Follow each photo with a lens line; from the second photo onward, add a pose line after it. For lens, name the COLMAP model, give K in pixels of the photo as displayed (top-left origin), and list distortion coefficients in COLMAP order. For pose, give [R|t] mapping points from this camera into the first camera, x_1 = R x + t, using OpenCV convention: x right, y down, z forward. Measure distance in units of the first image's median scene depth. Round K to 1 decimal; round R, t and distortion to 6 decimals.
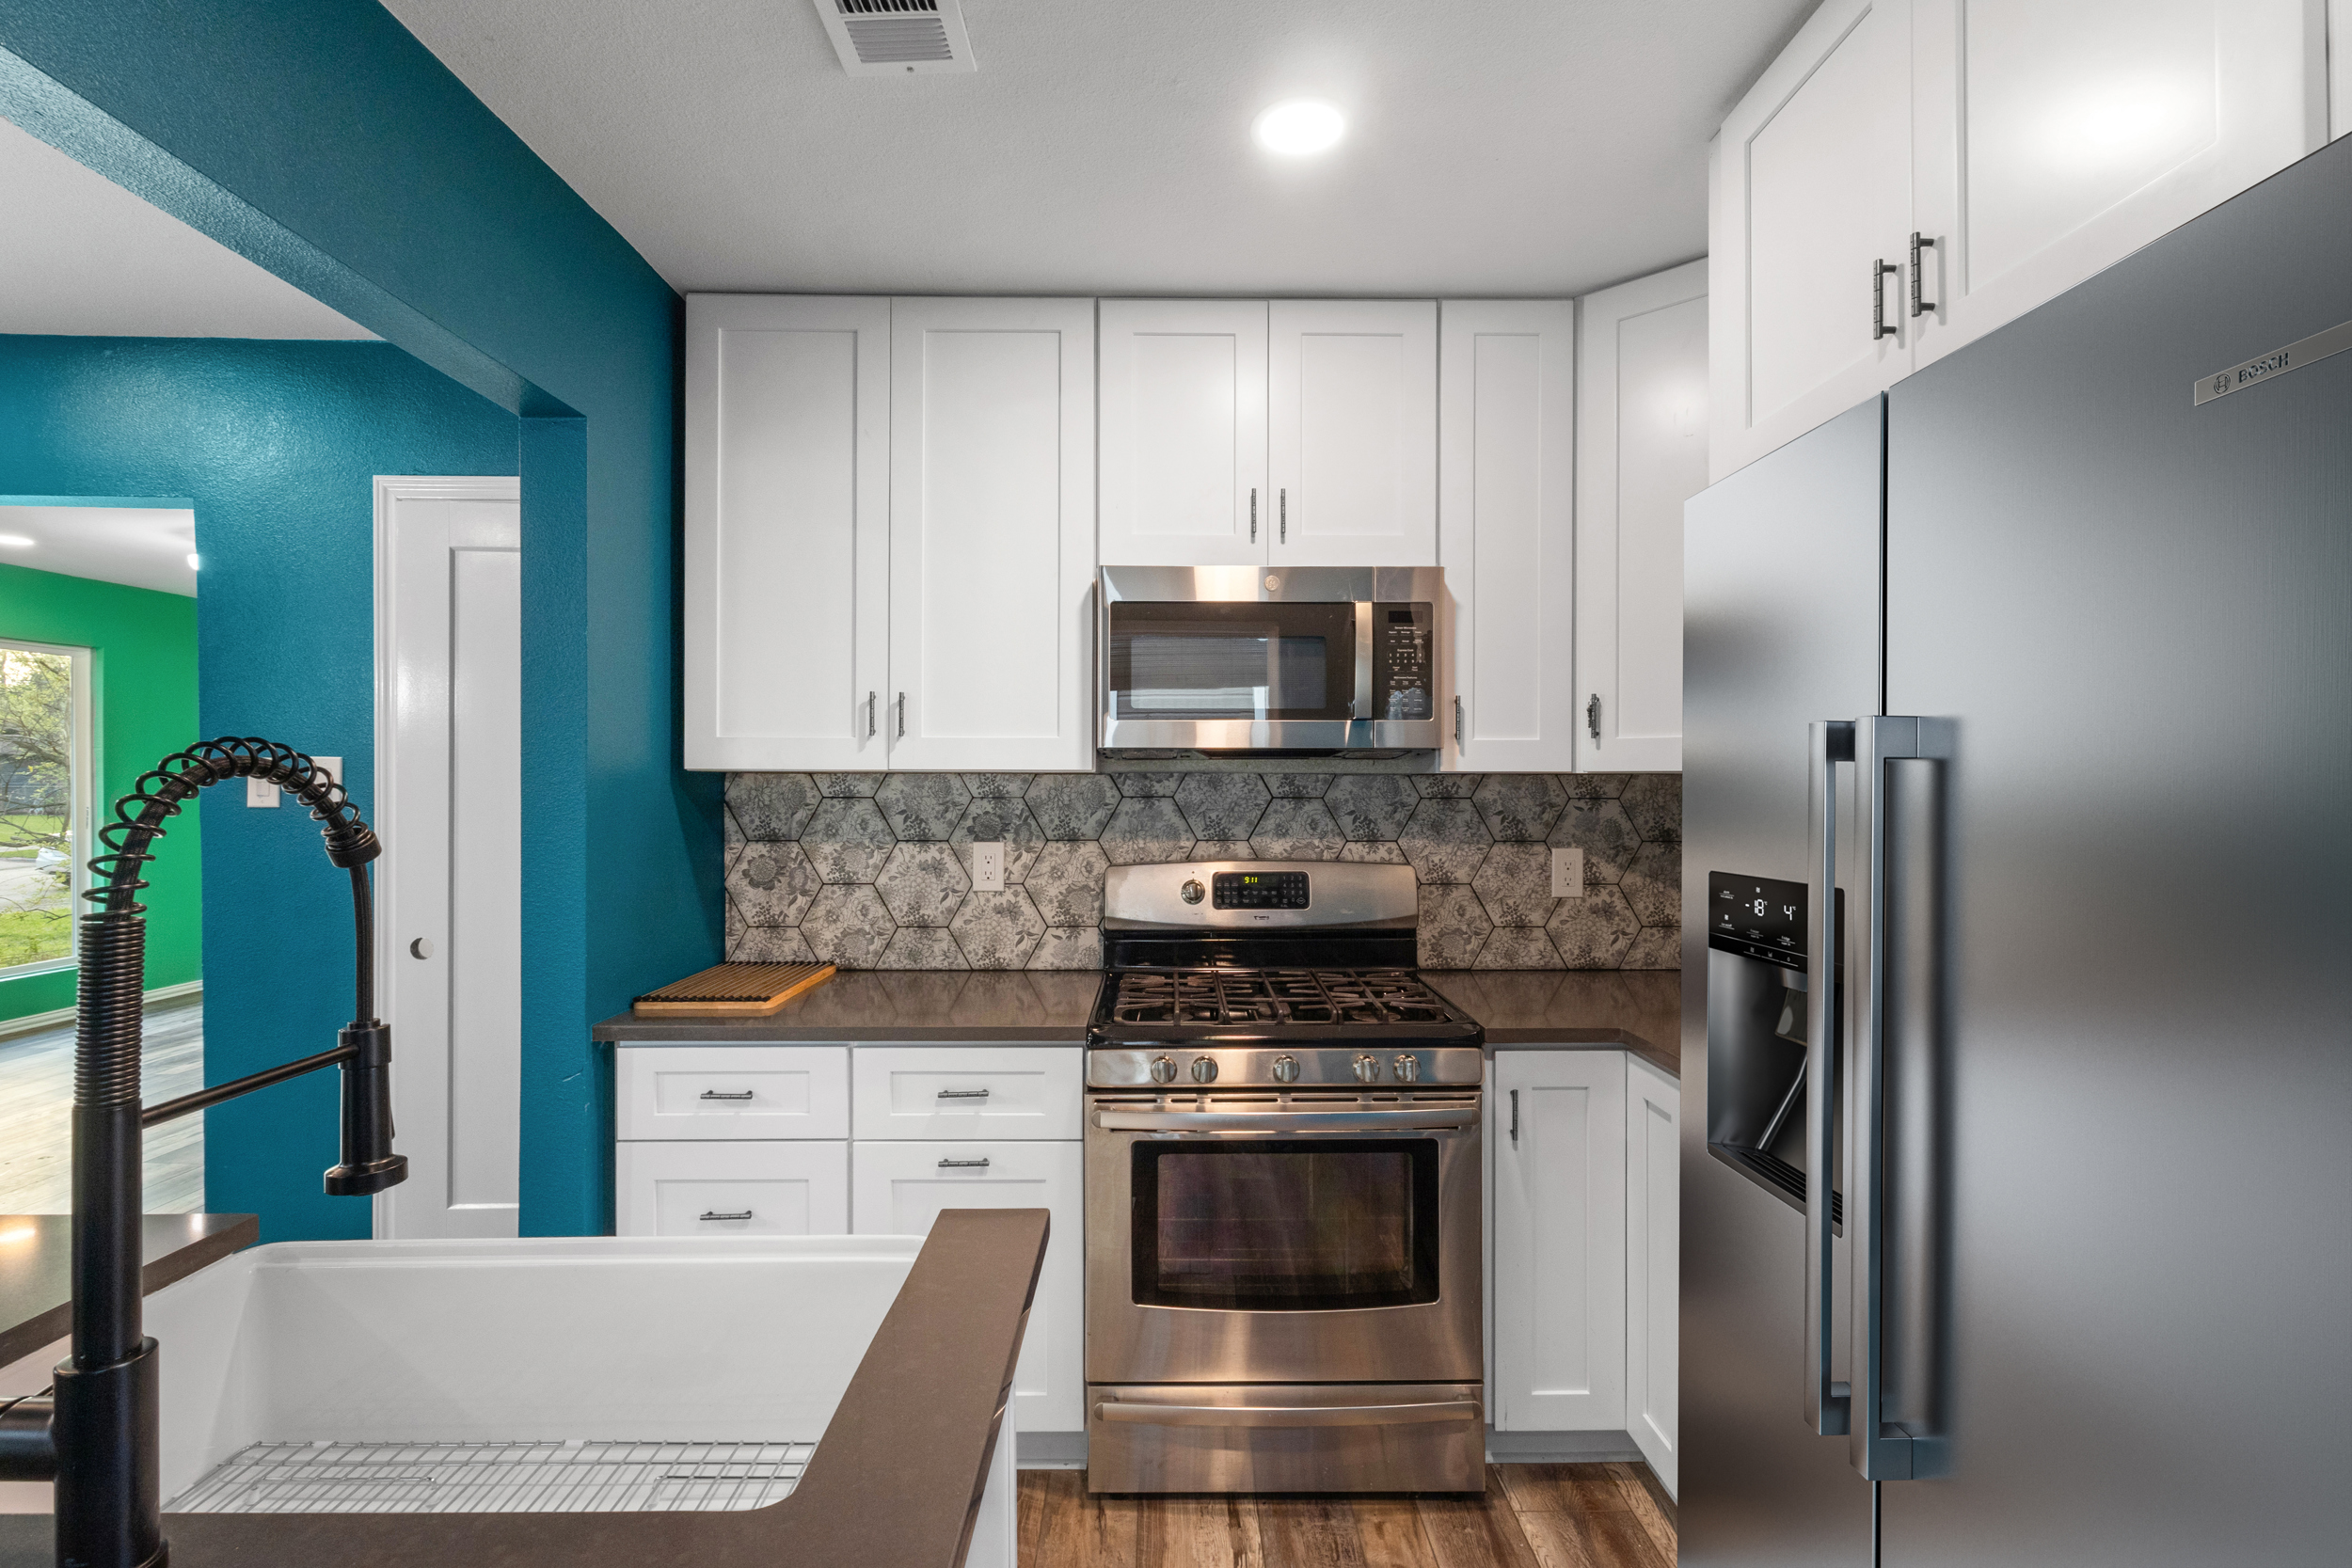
lens RADIAL K [[1074.7, 0, 1177.6], [0, 1074.7, 786.2], [0, 0, 1]] dist [-0.004448, -0.000495]
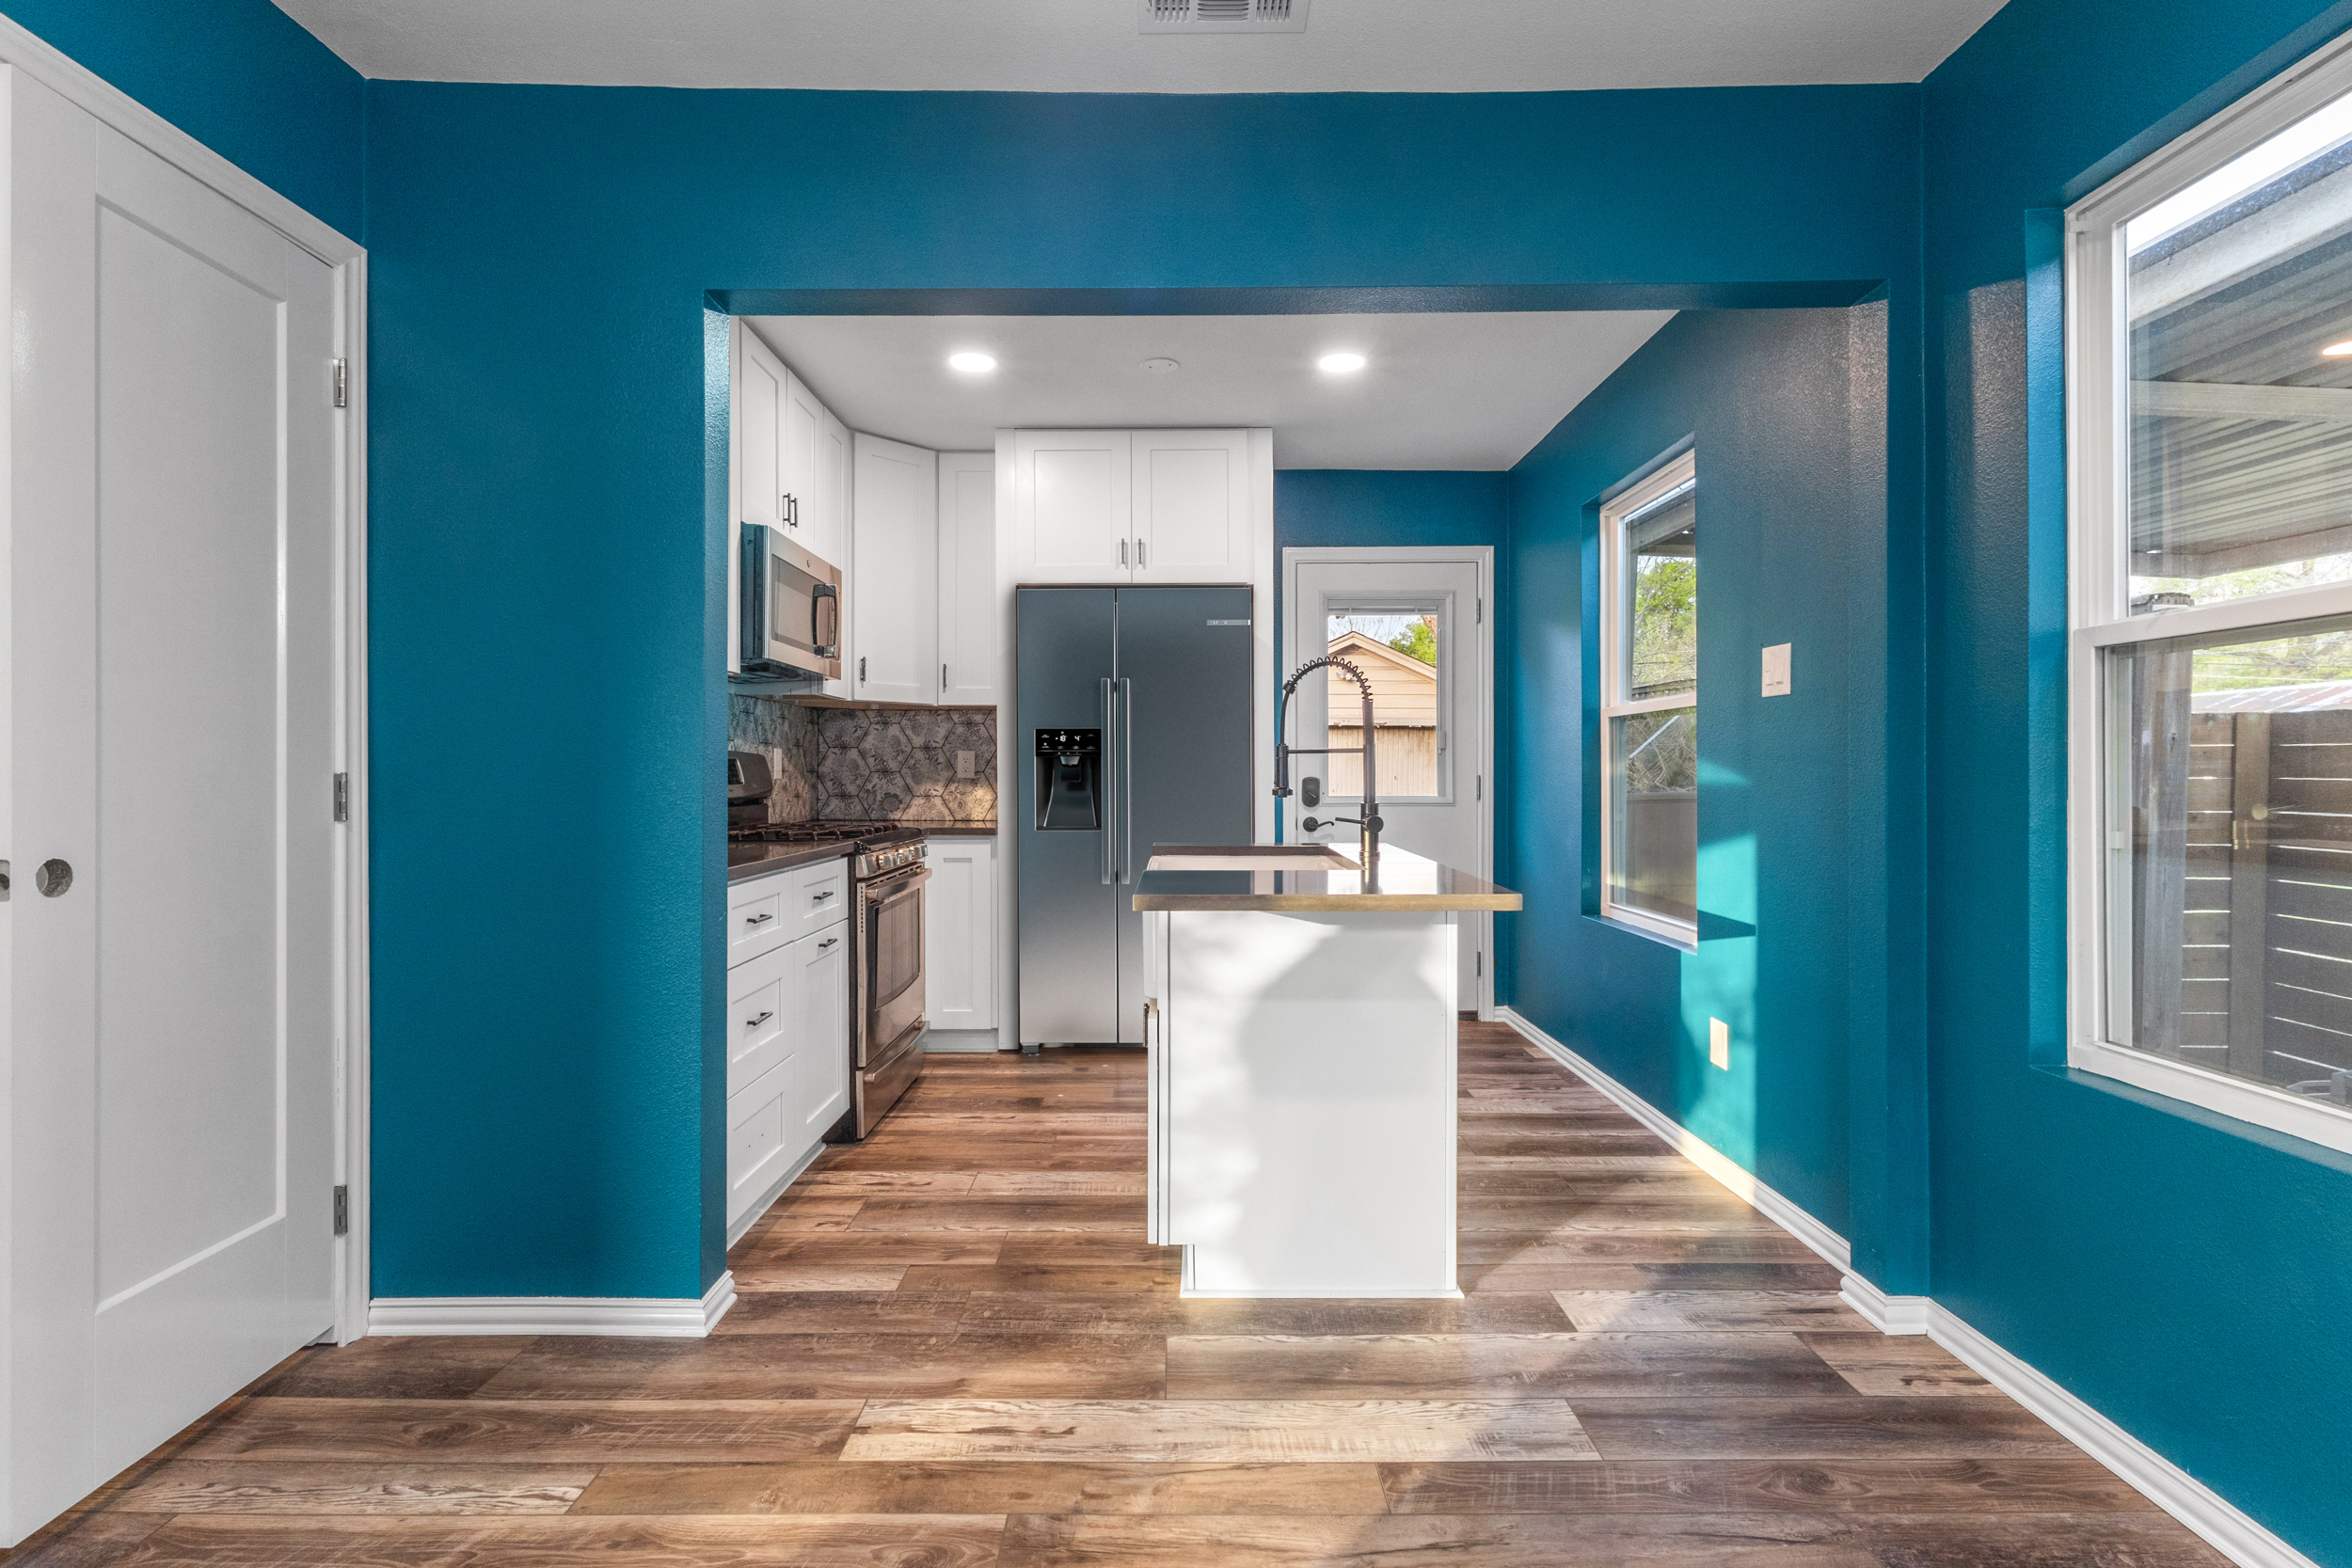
lens RADIAL K [[1074.7, 0, 1168.9], [0, 1074.7, 780.9], [0, 0, 1]] dist [-0.004448, -0.000495]
pose [[0.027652, -0.009081, 0.999576, -1.230349], [0.000289, 0.999959, 0.009076, 0.093255], [-0.999618, 0.000038, 0.027654, 0.384870]]
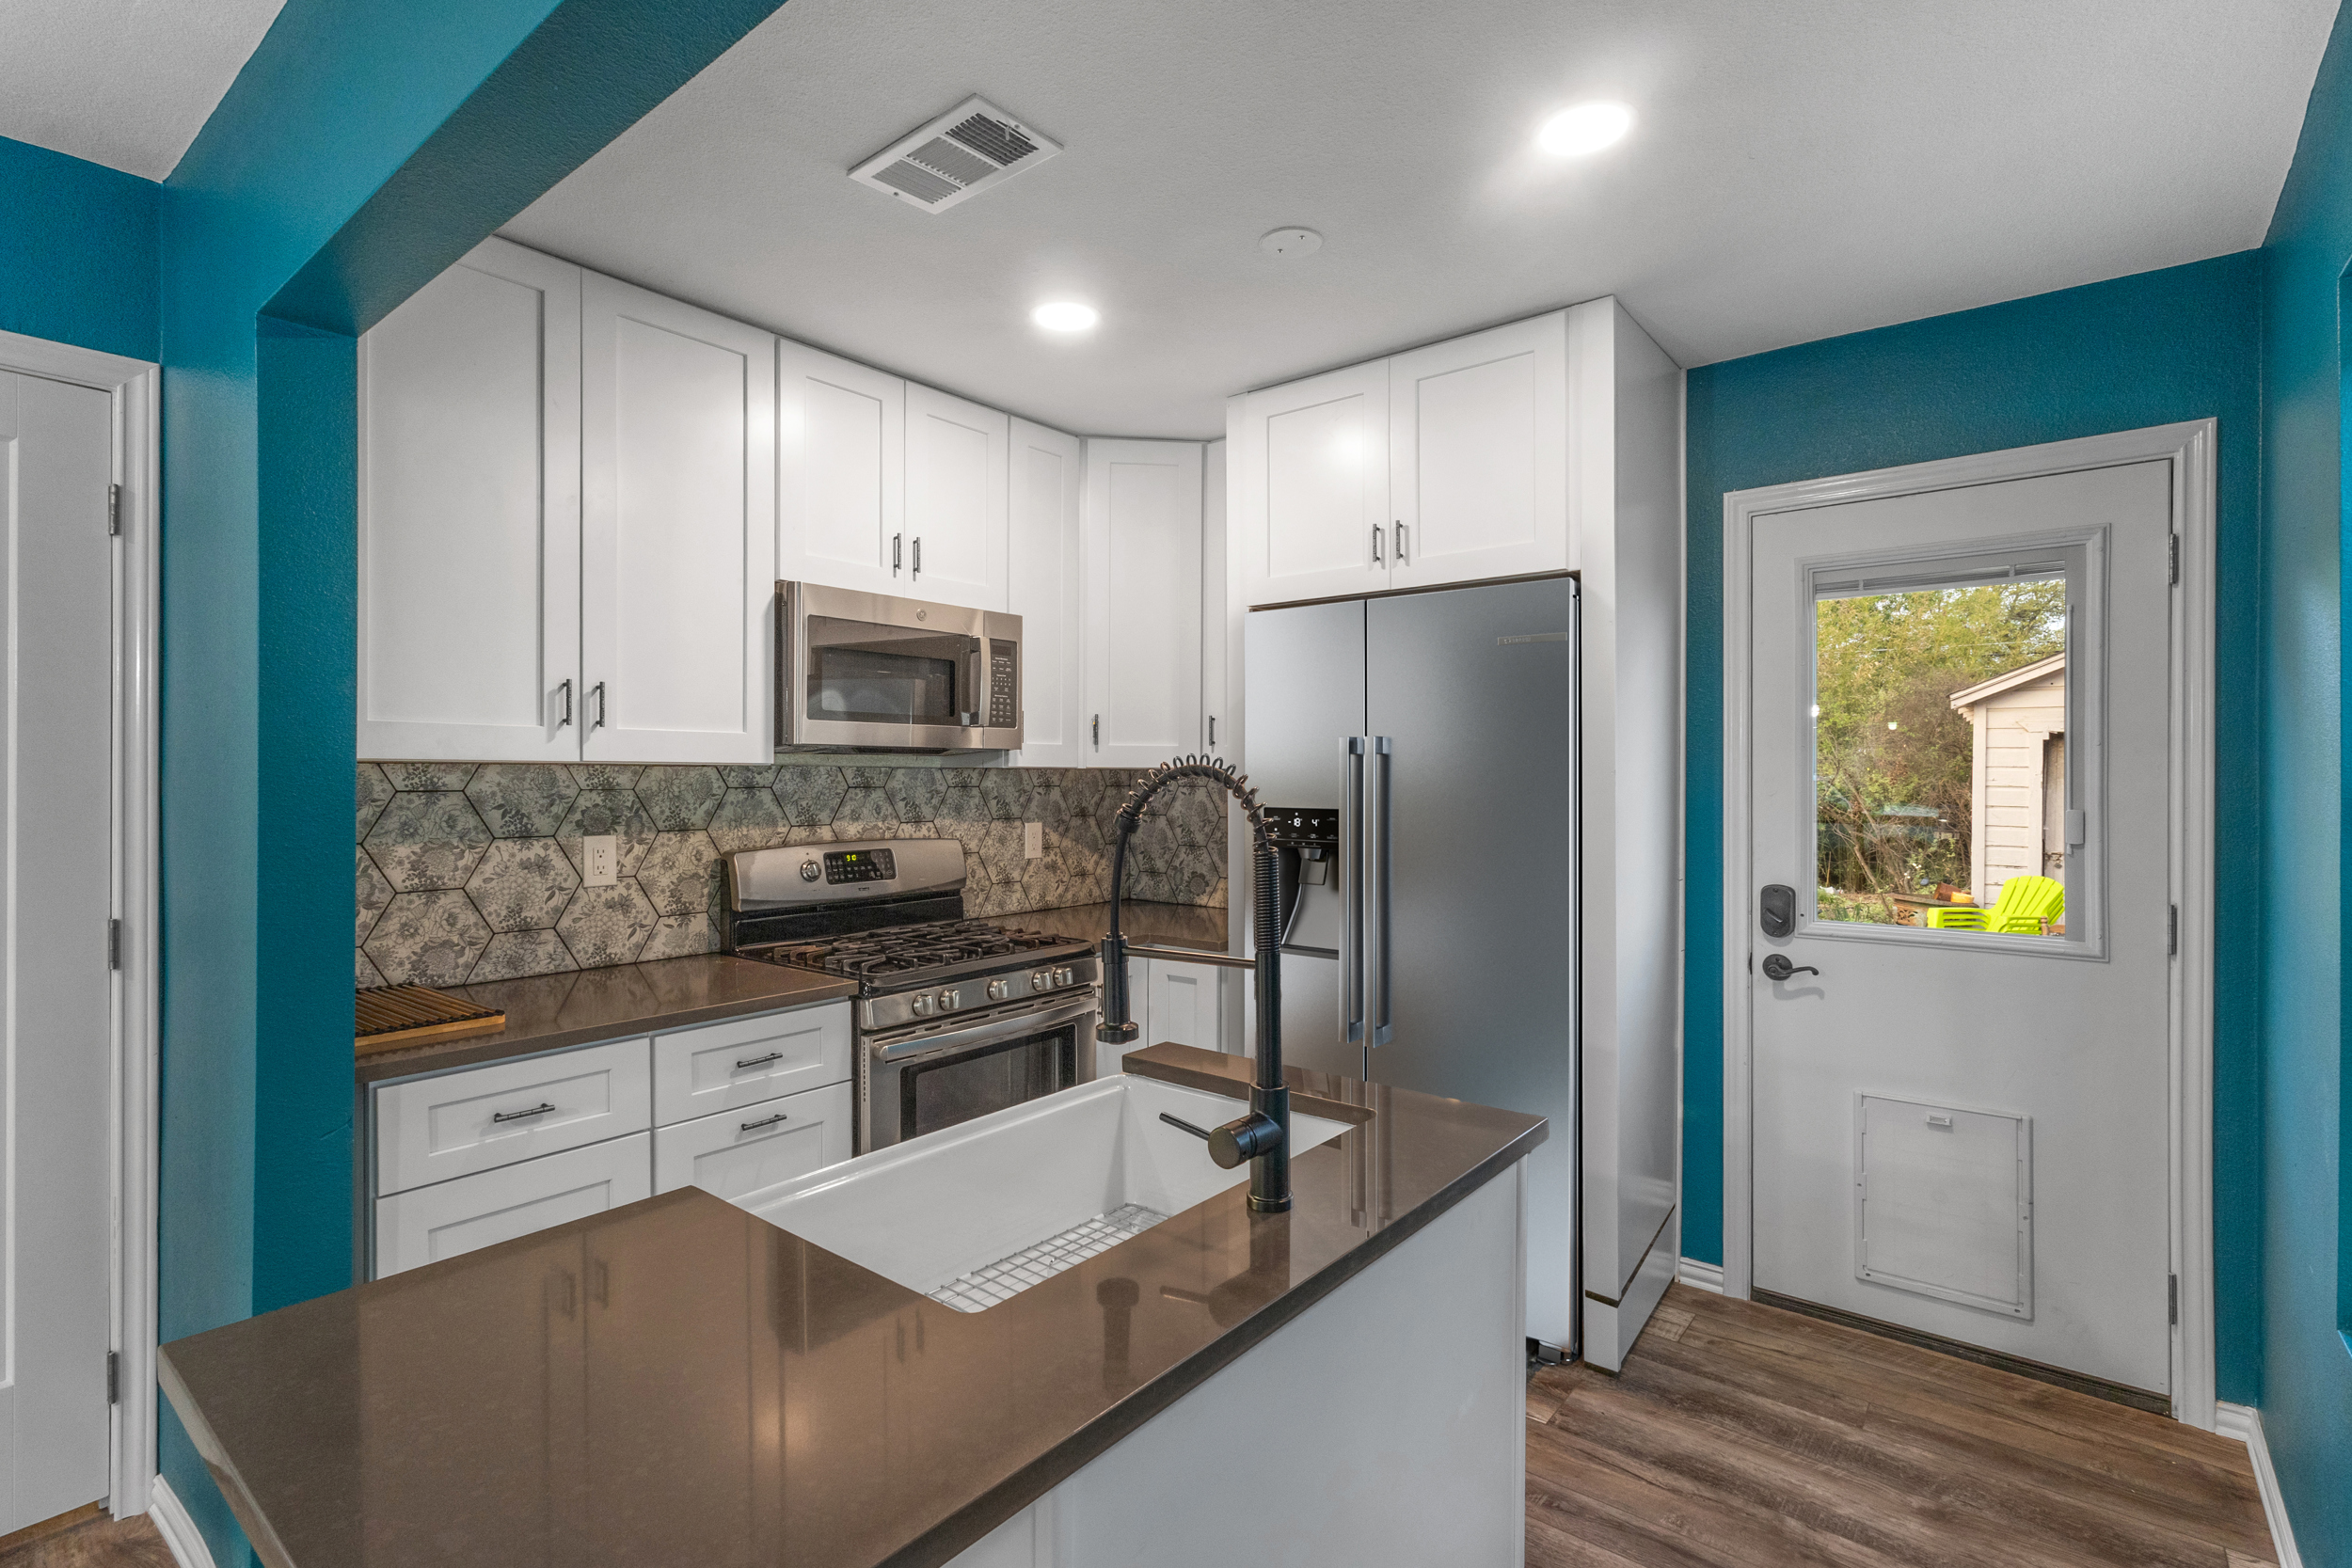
lens RADIAL K [[1074.7, 0, 1176.4], [0, 1074.7, 781.2], [0, 0, 1]] dist [-0.004448, -0.000495]
pose [[0.640696, -0.003770, 0.767785, -0.585289], [0.000017, 0.999988, 0.004896, -0.001725], [-0.767794, -0.003124, 0.640689, -0.018783]]
